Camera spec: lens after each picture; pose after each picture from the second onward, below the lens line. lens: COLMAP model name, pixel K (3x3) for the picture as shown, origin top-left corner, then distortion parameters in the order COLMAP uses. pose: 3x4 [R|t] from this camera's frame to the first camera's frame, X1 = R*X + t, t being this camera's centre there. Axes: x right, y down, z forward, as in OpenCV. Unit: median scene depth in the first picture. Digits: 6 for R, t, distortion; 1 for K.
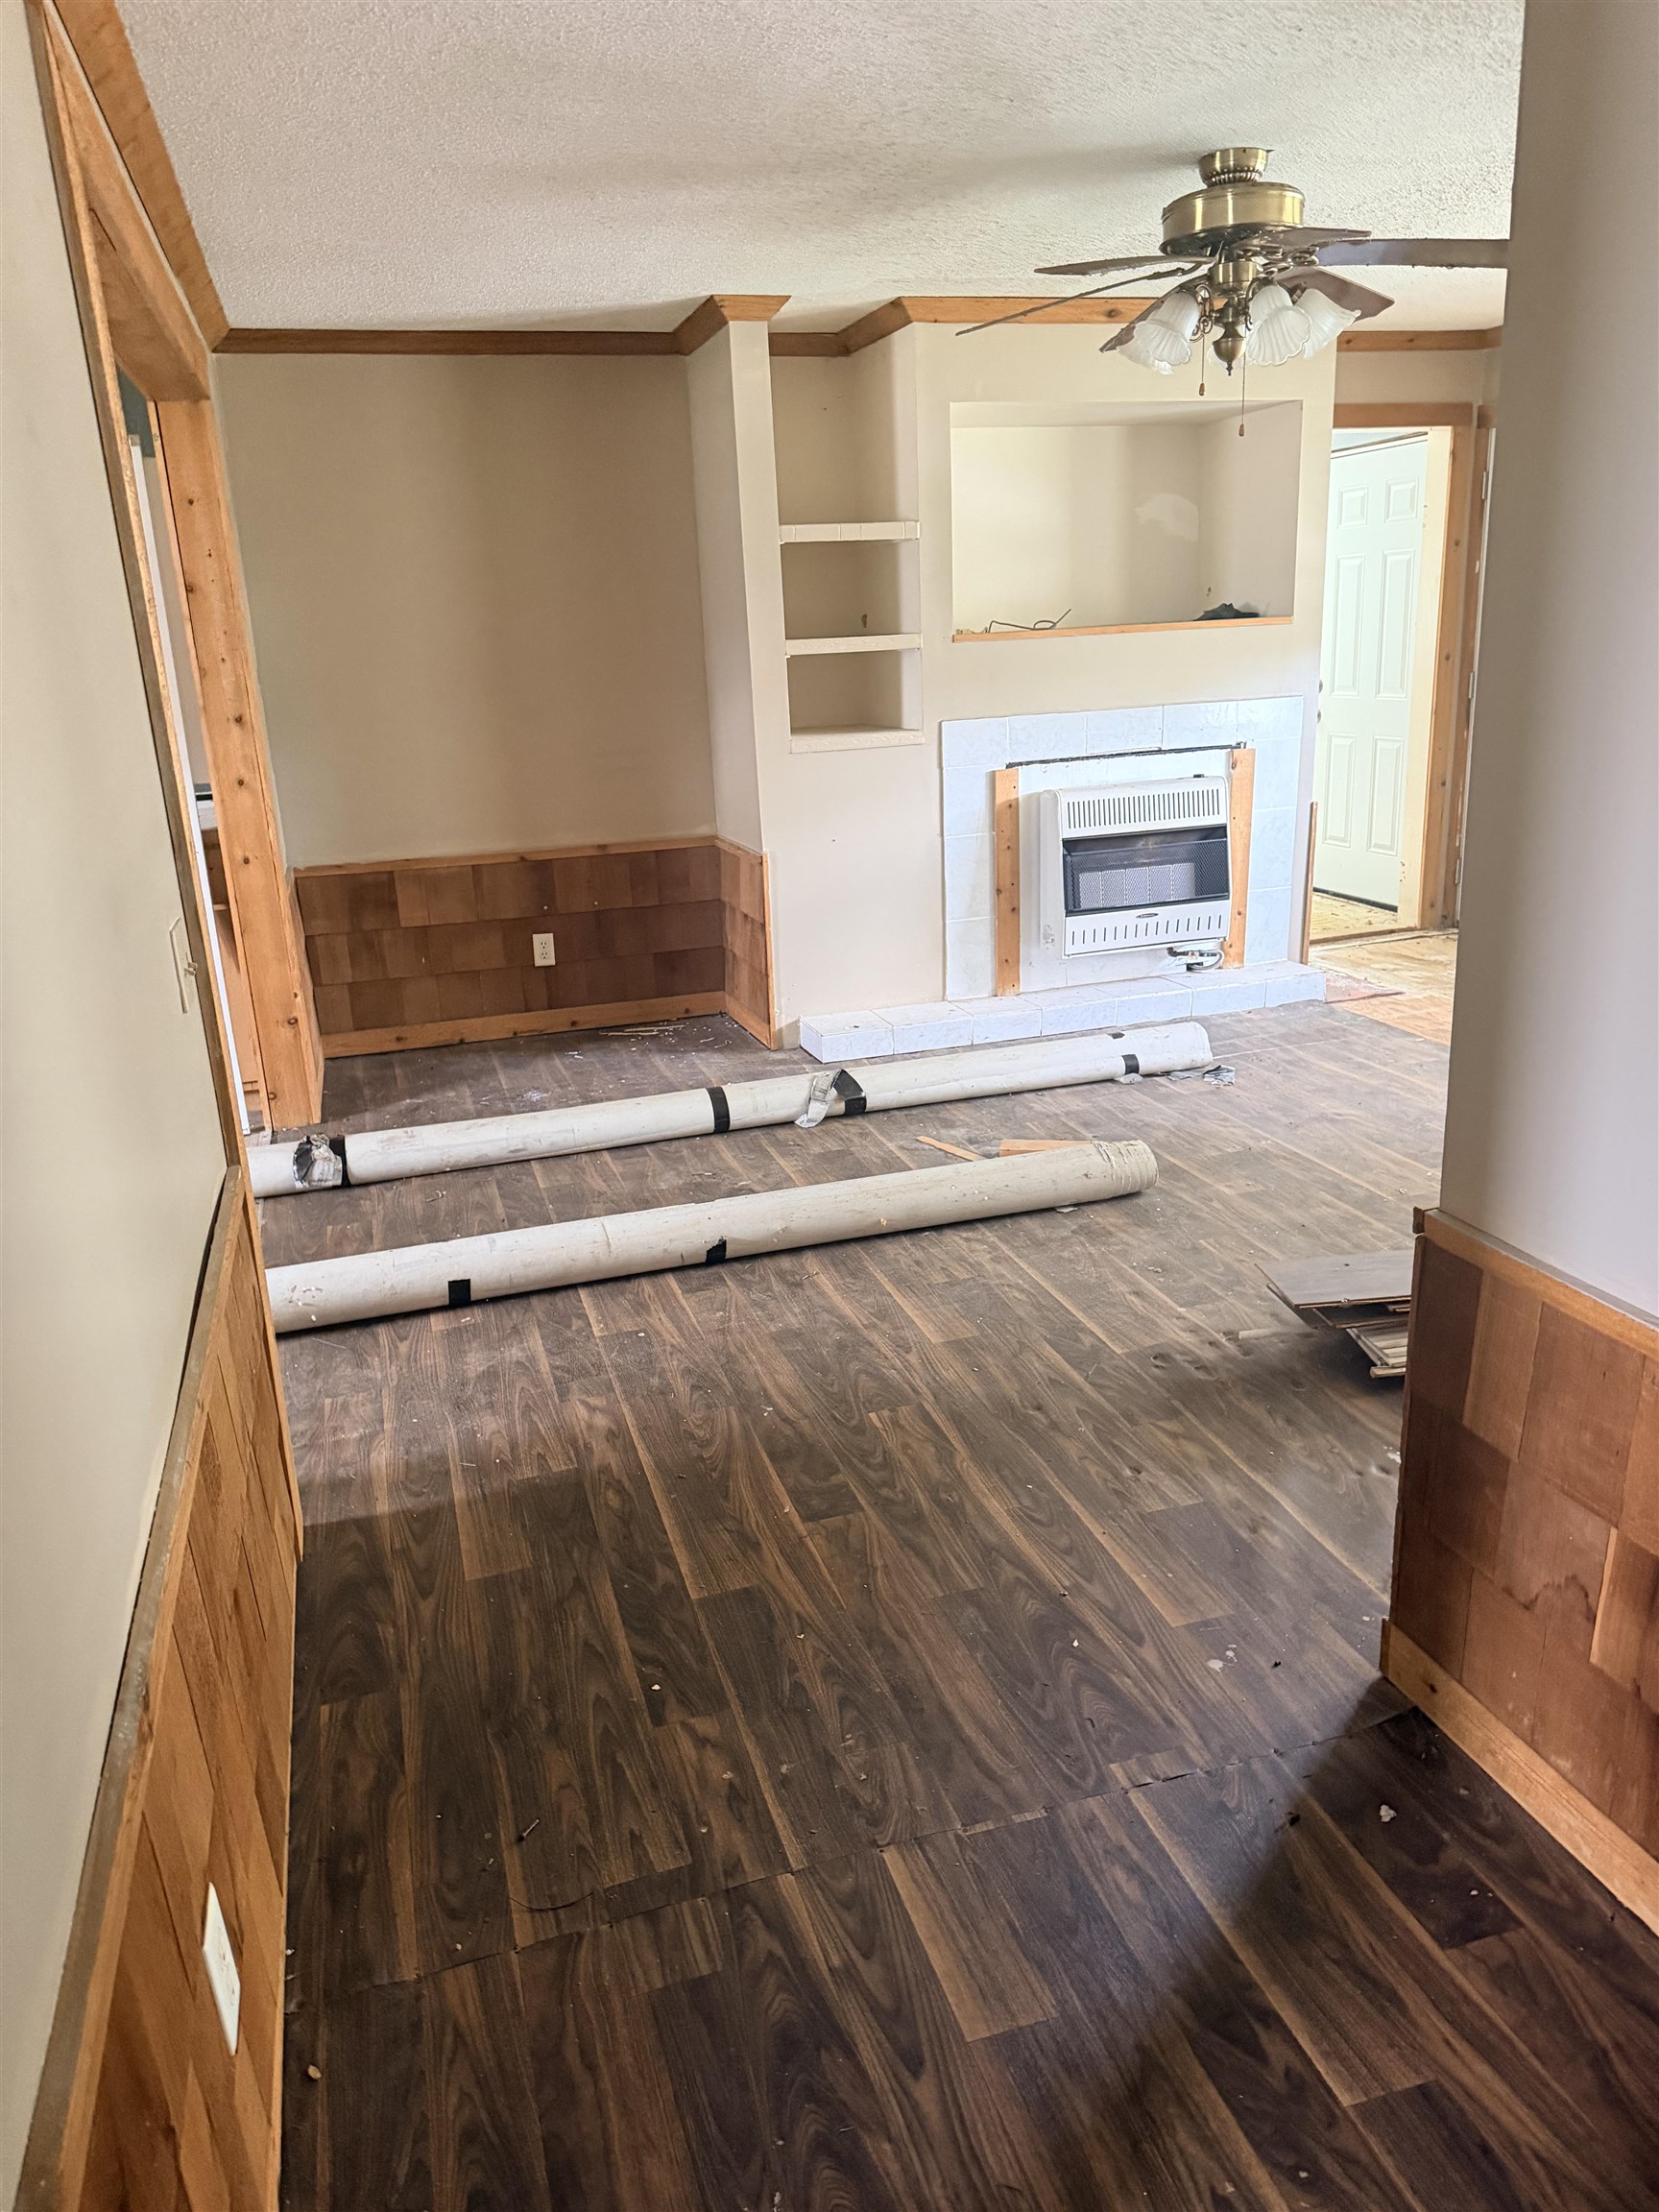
lens RADIAL K [[1523.7, 0, 829.2], [0, 1523.7, 1112.0], [0, 0, 1]] dist [0.008550, 0.000448]
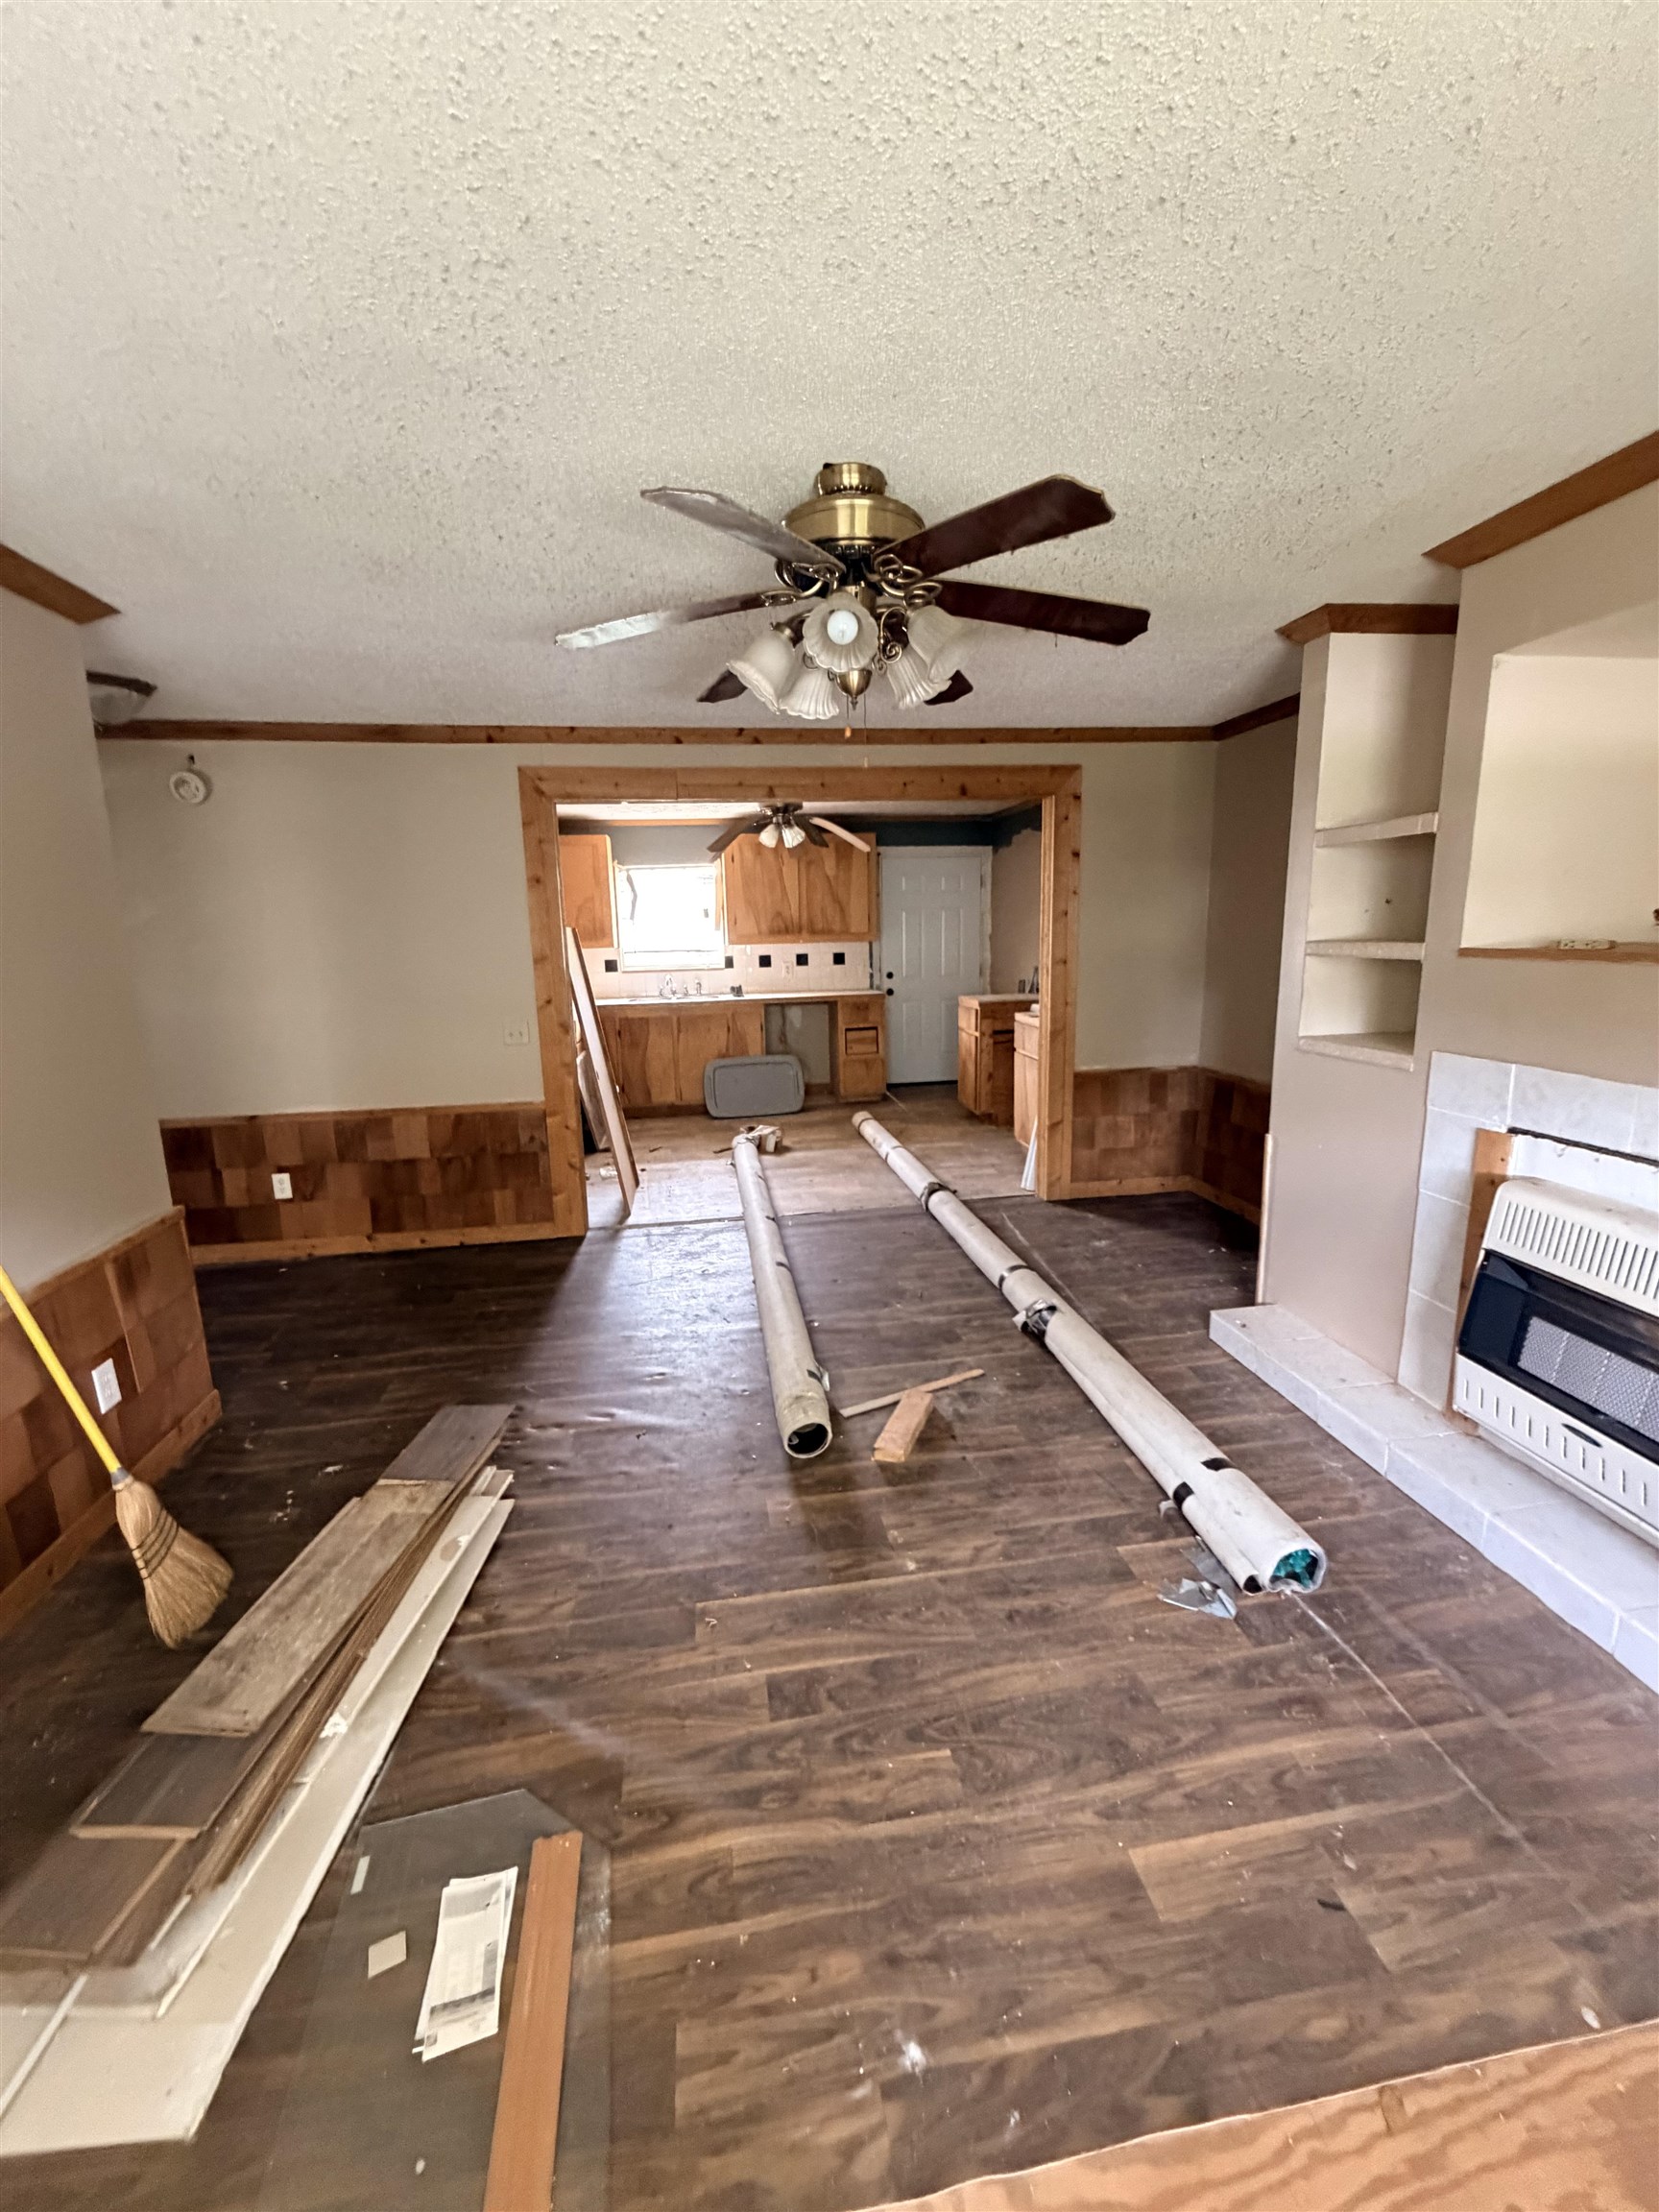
lens RADIAL K [[890.2, 0, 828.0], [0, 890.2, 1103.5], [0, 0, 1]] dist [-0.004494, -0.000199]
pose [[-0.144864, 0.245087, -0.958617, 0.603869], [-0.264130, 0.924100, 0.276177, -0.292518], [0.953546, 0.293207, -0.069134, 0.788350]]
